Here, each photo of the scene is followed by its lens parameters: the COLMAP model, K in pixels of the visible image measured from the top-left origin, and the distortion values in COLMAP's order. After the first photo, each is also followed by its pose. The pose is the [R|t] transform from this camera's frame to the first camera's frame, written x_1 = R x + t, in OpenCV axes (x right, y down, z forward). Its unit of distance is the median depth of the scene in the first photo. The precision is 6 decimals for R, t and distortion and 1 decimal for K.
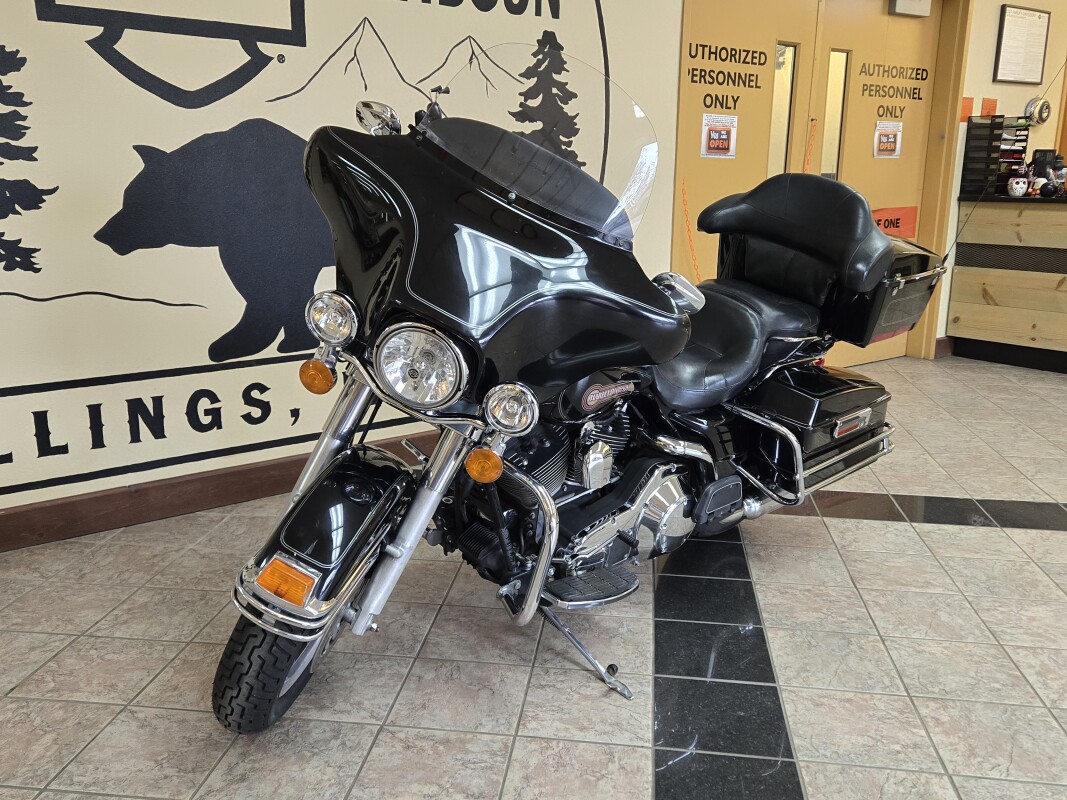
lens RADIAL K [[938.5, 0, 525.9], [0, 938.5, 383.5], [0, 0, 1]] dist [0.092854, -0.086798]
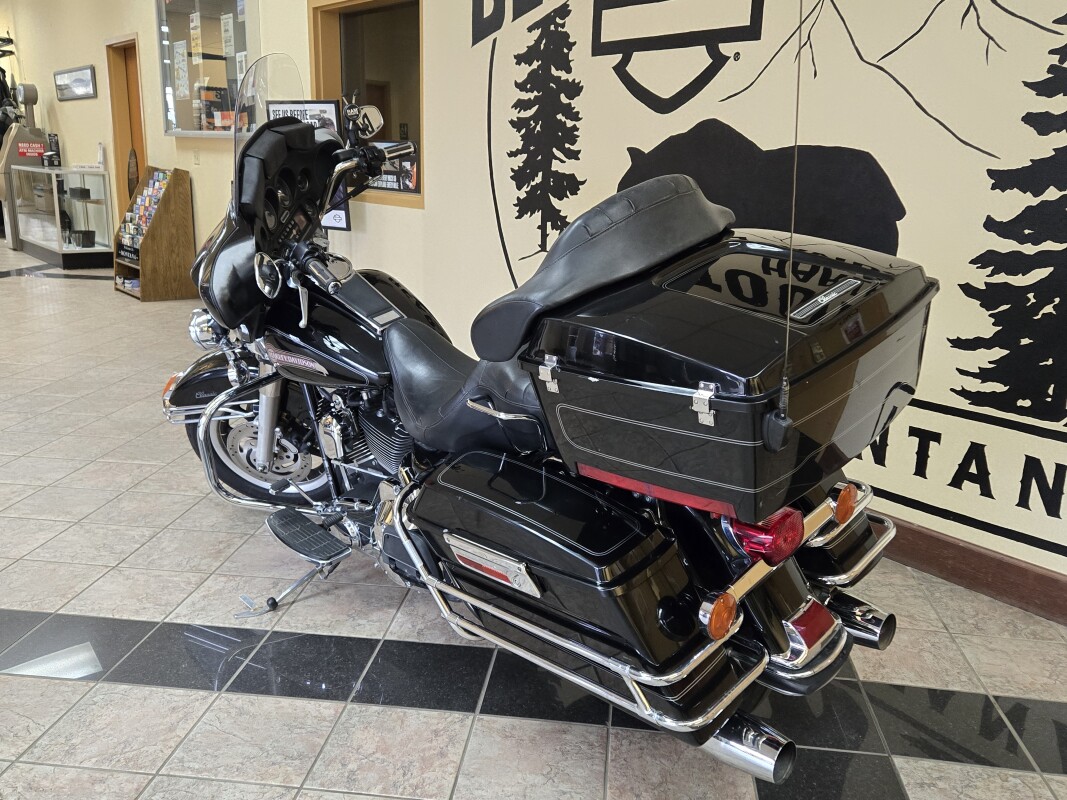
lens RADIAL K [[938.5, 0, 525.9], [0, 938.5, 383.5], [0, 0, 1]] dist [0.092854, -0.086798]
pose [[0.012064, 0.228579, -0.973451, 0.660345], [-0.244429, 0.944661, 0.218790, -0.153608], [0.969592, 0.235300, 0.067267, 0.674514]]
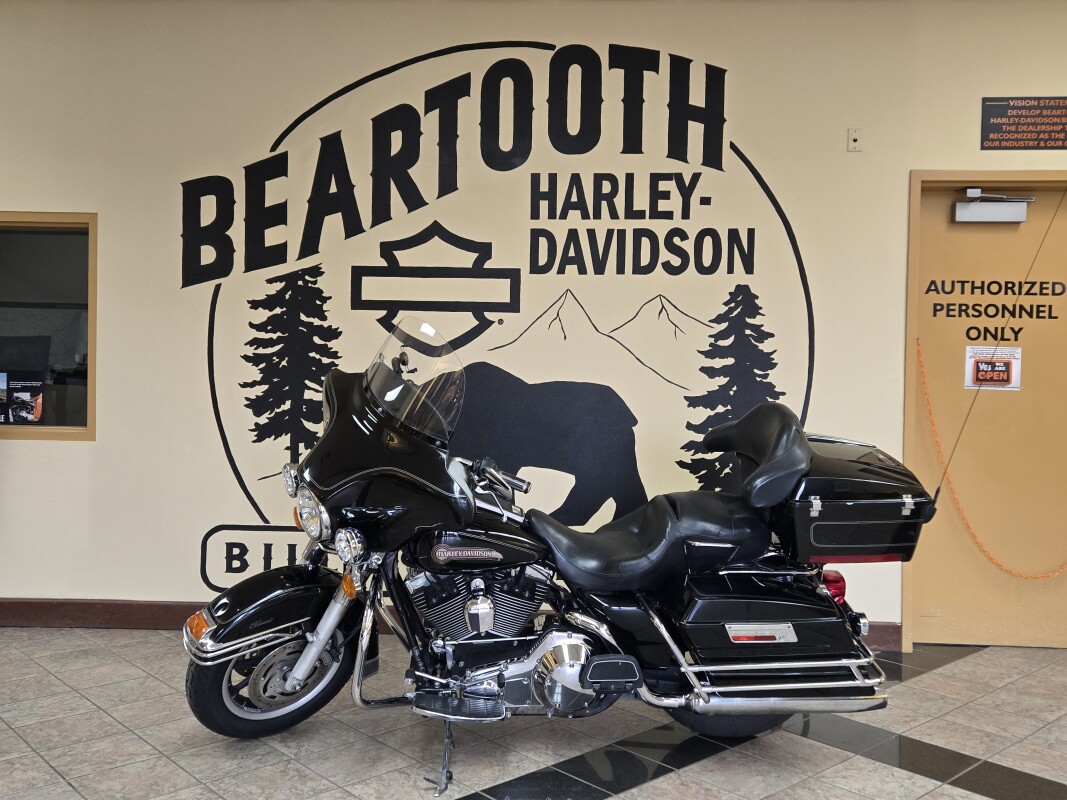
lens RADIAL K [[938.5, 0, 525.9], [0, 938.5, 383.5], [0, 0, 1]] dist [0.092854, -0.086798]
pose [[0.773794, 0.002693, -0.633431, 0.567895], [-0.150932, 0.971973, -0.180246, 0.000453], [0.615193, 0.235079, 0.752513, -0.020771]]
